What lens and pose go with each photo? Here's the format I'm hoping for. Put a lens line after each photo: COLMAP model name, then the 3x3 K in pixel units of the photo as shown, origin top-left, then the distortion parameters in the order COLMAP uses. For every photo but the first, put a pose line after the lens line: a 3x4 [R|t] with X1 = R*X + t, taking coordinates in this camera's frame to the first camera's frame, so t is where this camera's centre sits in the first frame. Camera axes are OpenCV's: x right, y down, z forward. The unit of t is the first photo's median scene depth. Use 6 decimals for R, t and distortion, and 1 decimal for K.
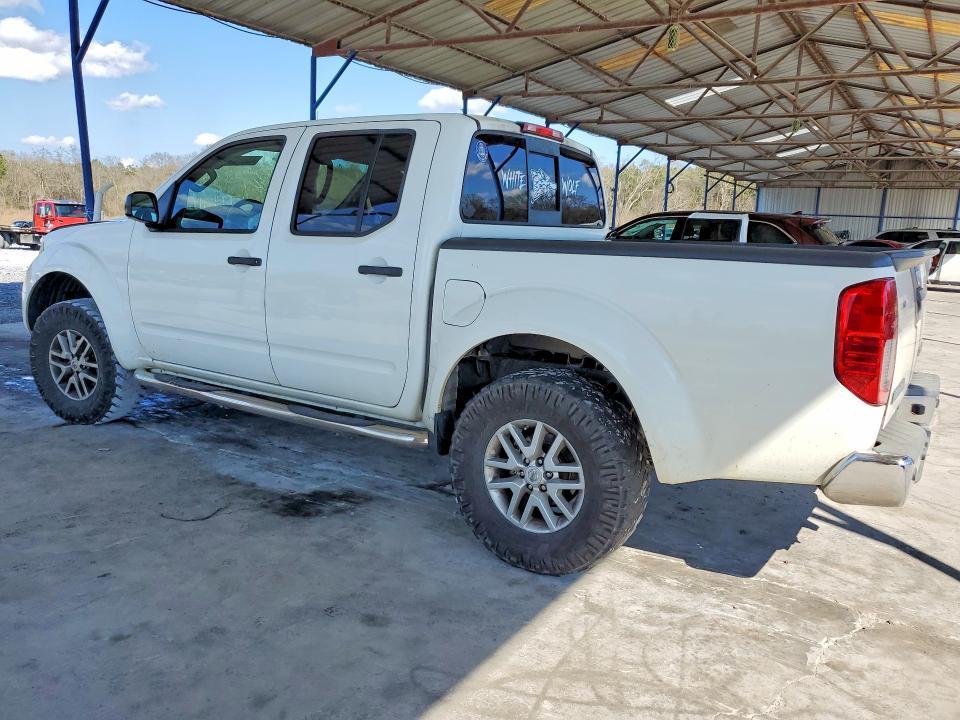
lens RADIAL K [[758.8, 0, 480.0], [0, 758.8, 360.0], [0, 0, 1]] dist [-0.007179, 0.005232]
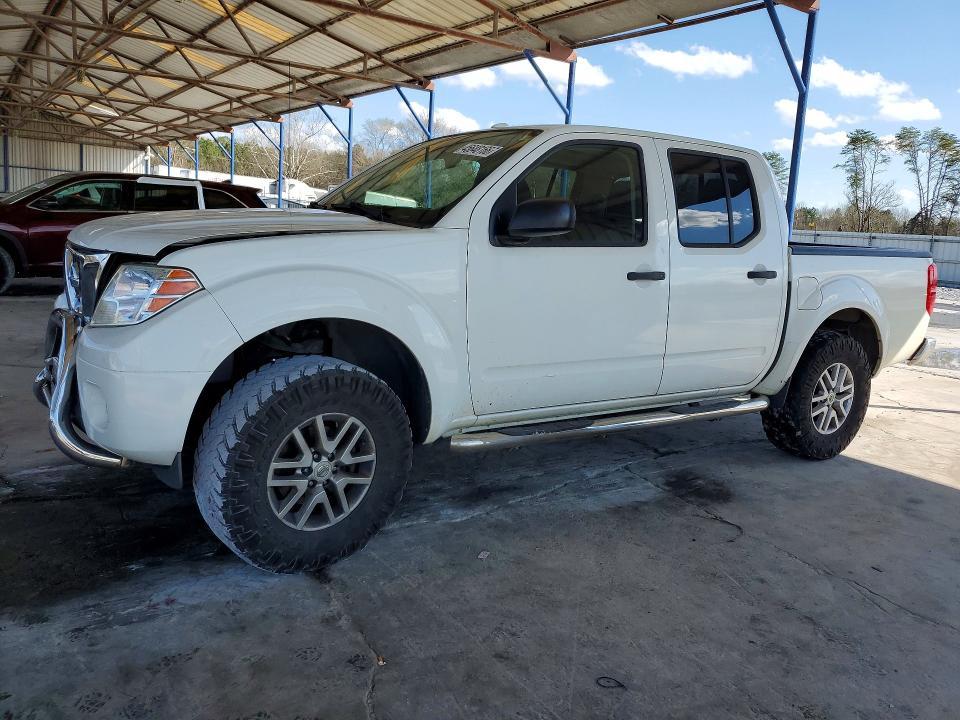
lens RADIAL K [[758.8, 0, 480.0], [0, 758.8, 360.0], [0, 0, 1]] dist [-0.007179, 0.005232]
pose [[0.388167, -0.182479, 0.903342, -1.236248], [0.117968, 0.981976, 0.147673, -0.186406], [-0.914008, 0.049244, 0.402697, 0.787825]]
